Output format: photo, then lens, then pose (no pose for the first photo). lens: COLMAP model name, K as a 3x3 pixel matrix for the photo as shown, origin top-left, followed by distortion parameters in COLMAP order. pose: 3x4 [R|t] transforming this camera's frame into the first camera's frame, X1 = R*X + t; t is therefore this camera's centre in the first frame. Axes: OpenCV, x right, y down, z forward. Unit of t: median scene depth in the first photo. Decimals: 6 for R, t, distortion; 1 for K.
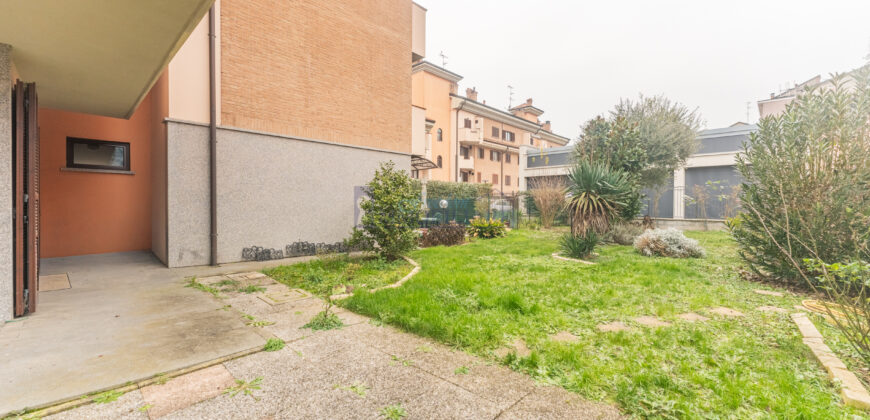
lens RADIAL K [[345.7, 0, 436.6], [0, 345.7, 211.9], [0, 0, 1]] dist [0.001240, -0.001575]
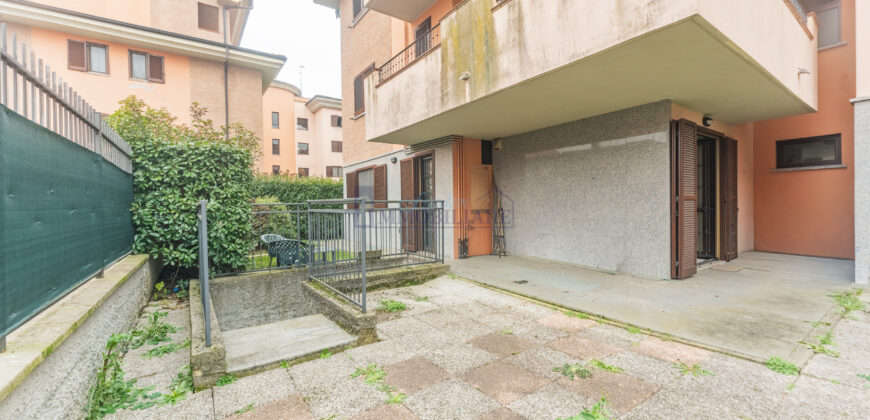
lens RADIAL K [[345.7, 0, 433.7], [0, 345.7, 212.2], [0, 0, 1]] dist [0.001240, -0.001575]
pose [[-0.200941, 0.015323, -0.979483, 0.474442], [-0.006167, 0.999838, 0.016907, -0.003157], [0.979584, 0.009438, -0.200814, 0.295306]]
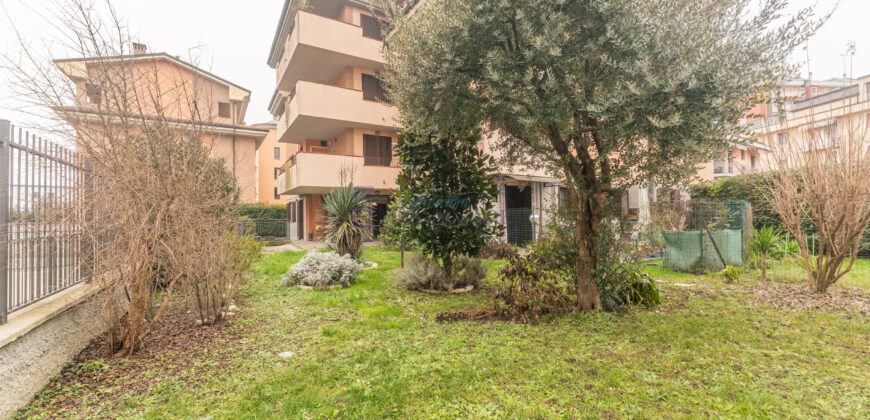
lens RADIAL K [[345.7, 0, 433.6], [0, 345.7, 211.6], [0, 0, 1]] dist [0.001240, -0.001575]
pose [[-0.257585, -0.012579, -0.966174, 3.265295], [-0.009726, 0.999898, -0.010425, -0.126691], [0.966207, 0.006712, -0.257681, 3.482098]]
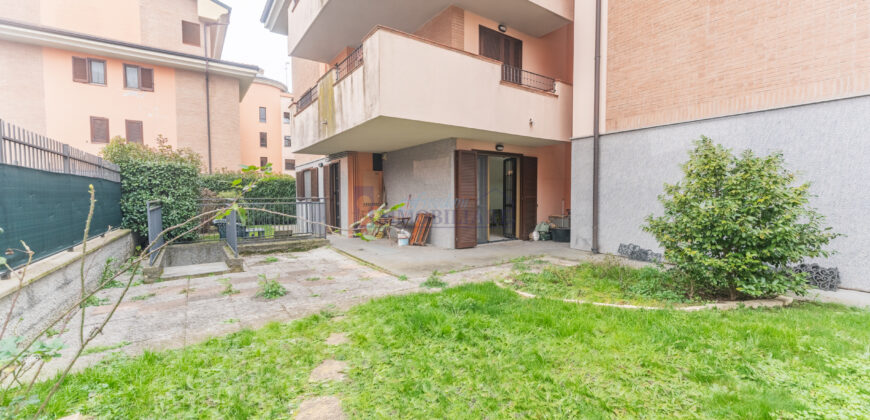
lens RADIAL K [[345.7, 0, 434.5], [0, 345.7, 213.6], [0, 0, 1]] dist [0.001240, -0.001575]
pose [[-0.203743, 0.048329, -0.977831, 1.214600], [-0.017805, 0.998433, 0.053057, -0.069395], [0.978862, 0.028220, -0.202563, 1.377711]]
